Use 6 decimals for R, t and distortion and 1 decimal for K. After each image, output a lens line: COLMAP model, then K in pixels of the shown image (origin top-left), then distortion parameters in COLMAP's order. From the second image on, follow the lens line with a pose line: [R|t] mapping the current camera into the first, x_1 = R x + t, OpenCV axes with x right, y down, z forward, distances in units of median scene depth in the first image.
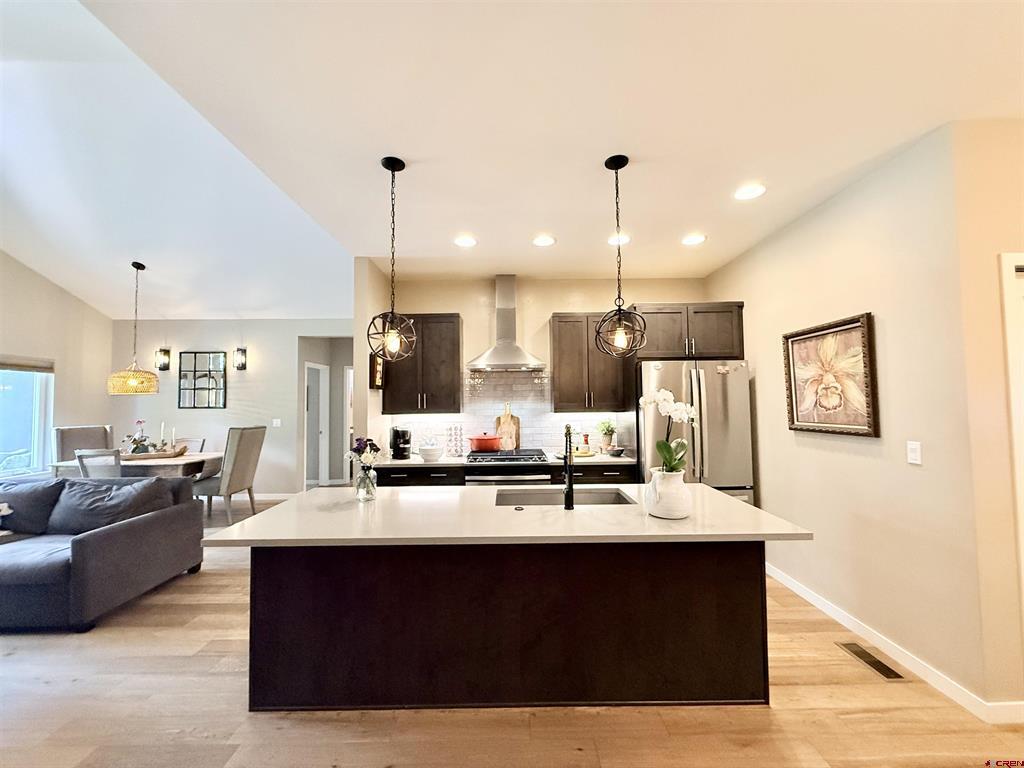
lens RADIAL K [[408.2, 0, 512.0], [0, 408.2, 384.0], [0, 0, 1]] dist [-0.000473, -0.000020]
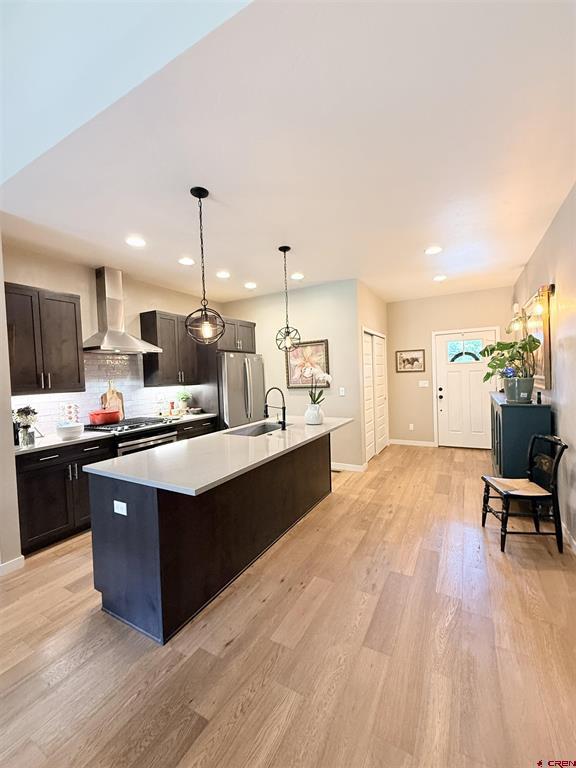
lens RADIAL K [[318.9, 0, 288.0], [0, 318.9, 384.0], [0, 0, 1]] dist [0.001474, 0.000137]
pose [[0.493645, -0.032948, 0.869039, -0.552590], [-0.006315, 0.999120, 0.041467, 0.014335], [-0.869640, -0.025958, 0.493003, 0.123195]]
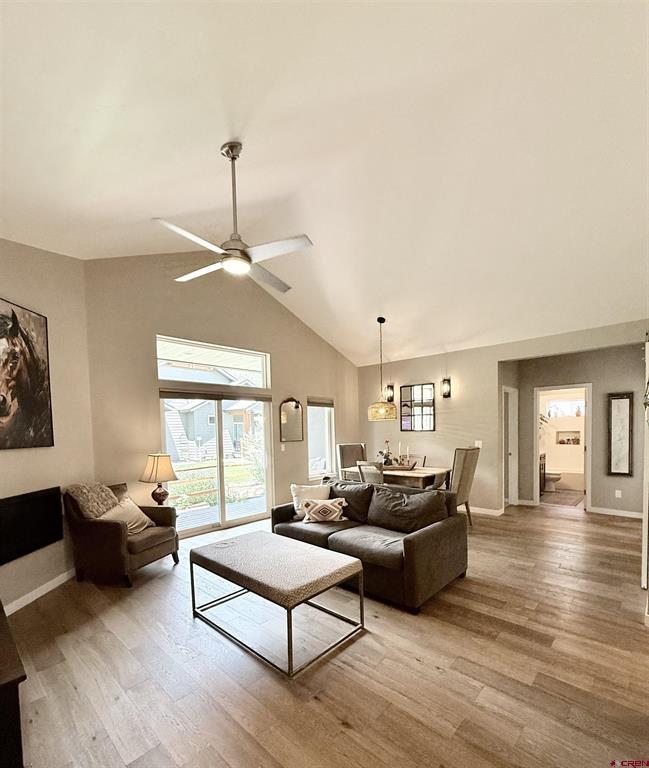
lens RADIAL K [[357.6, 0, 334.7], [0, 357.6, 442.3], [0, 0, 1]] dist [0.000044, -0.000019]
pose [[0.733895, 0.020998, -0.678939, -0.305006], [0.041929, 0.996216, 0.076133, 0.001067], [0.677968, -0.084341, 0.730237, 0.058698]]
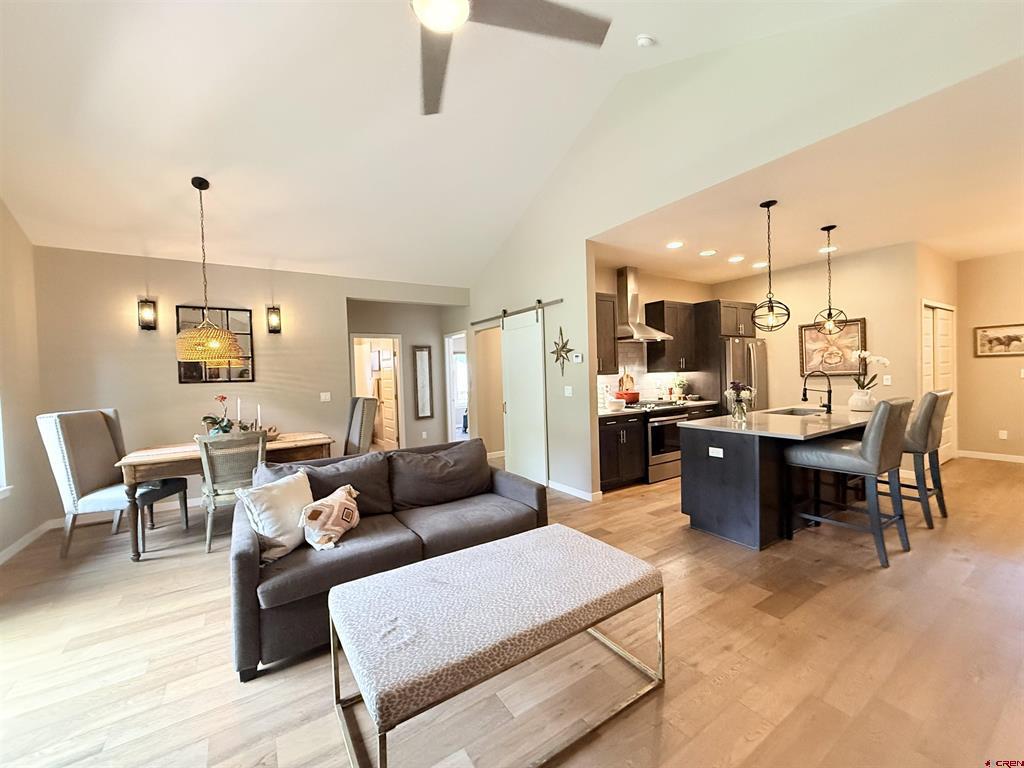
lens RADIAL K [[408.2, 0, 512.0], [0, 408.2, 384.0], [0, 0, 1]] dist [-0.000473, -0.000020]
pose [[0.843658, -0.029370, 0.536076, -1.029239], [0.000849, 0.998574, 0.053373, 0.032636], [-0.536880, -0.044574, 0.842480, 0.096140]]
